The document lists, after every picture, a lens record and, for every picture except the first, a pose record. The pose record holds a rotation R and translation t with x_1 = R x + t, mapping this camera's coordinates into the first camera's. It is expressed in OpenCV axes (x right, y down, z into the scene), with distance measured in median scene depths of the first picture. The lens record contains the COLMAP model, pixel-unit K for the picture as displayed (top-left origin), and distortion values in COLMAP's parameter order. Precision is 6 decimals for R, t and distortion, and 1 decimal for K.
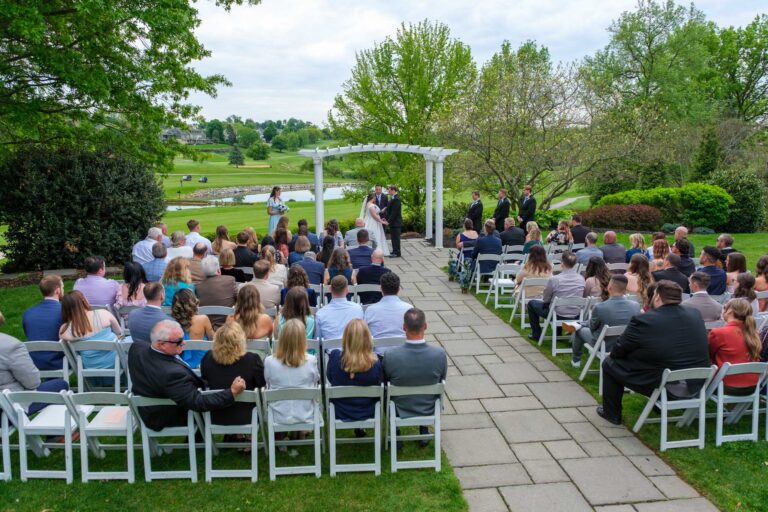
lens RADIAL K [[578.2, 0, 384.0], [0, 578.2, 256.0], [0, 0, 1]] dist [0.000865, 0.000913]
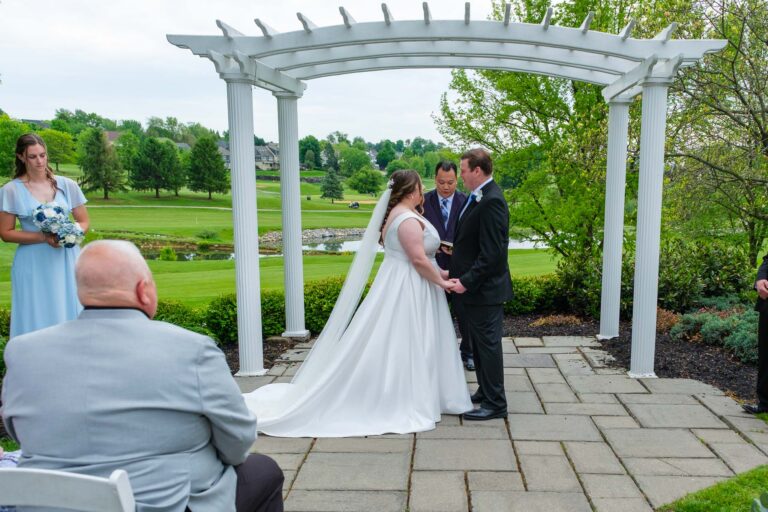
lens RADIAL K [[780.6, 0, 481.5], [0, 780.6, 350.5], [0, 0, 1]] dist [-0.005019, -0.000228]
pose [[0.996343, 0.037331, -0.076857, 0.016369], [-0.035509, 0.999058, 0.024938, -0.013516], [0.077716, -0.022118, 0.996730, 0.225837]]
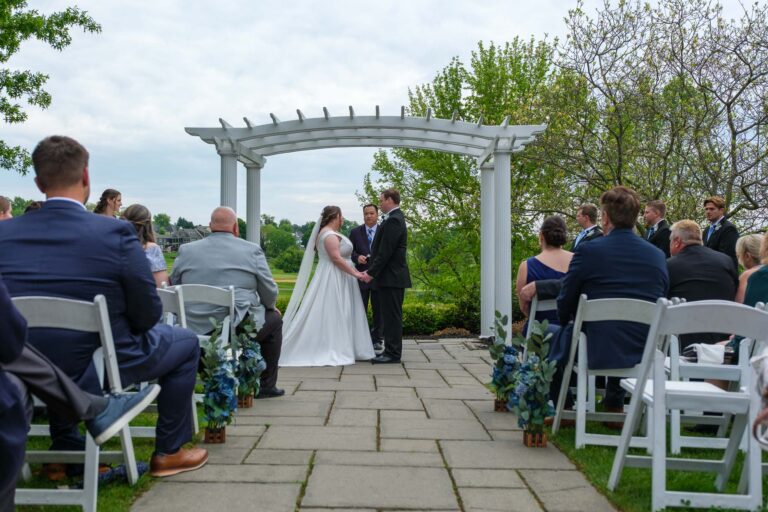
lens RADIAL K [[805.2, 0, 384.0], [0, 805.2, 256.0], [0, 0, 1]] dist [-0.001867, -0.002437]
pose [[0.993780, 0.008994, -0.110994, 0.028232], [-0.030576, 0.980462, -0.194316, 0.013421], [0.107078, 0.196502, 0.974639, 0.153592]]
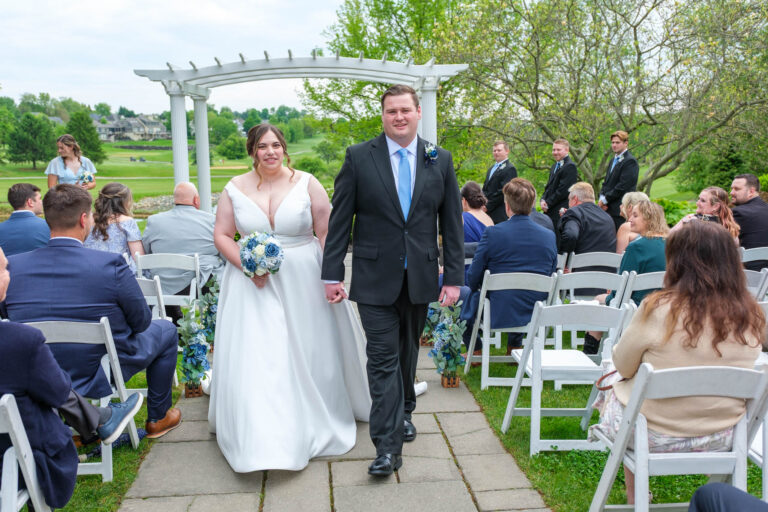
lens RADIAL K [[760.7, 0, 384.0], [0, 760.7, 256.0], [0, 0, 1]] dist [0.008704, -0.010575]
pose [[0.999432, -0.004561, -0.033391, 0.029642], [0.003126, 0.999073, -0.042927, 0.001449], [0.033556, 0.042798, 0.998520, 0.137327]]
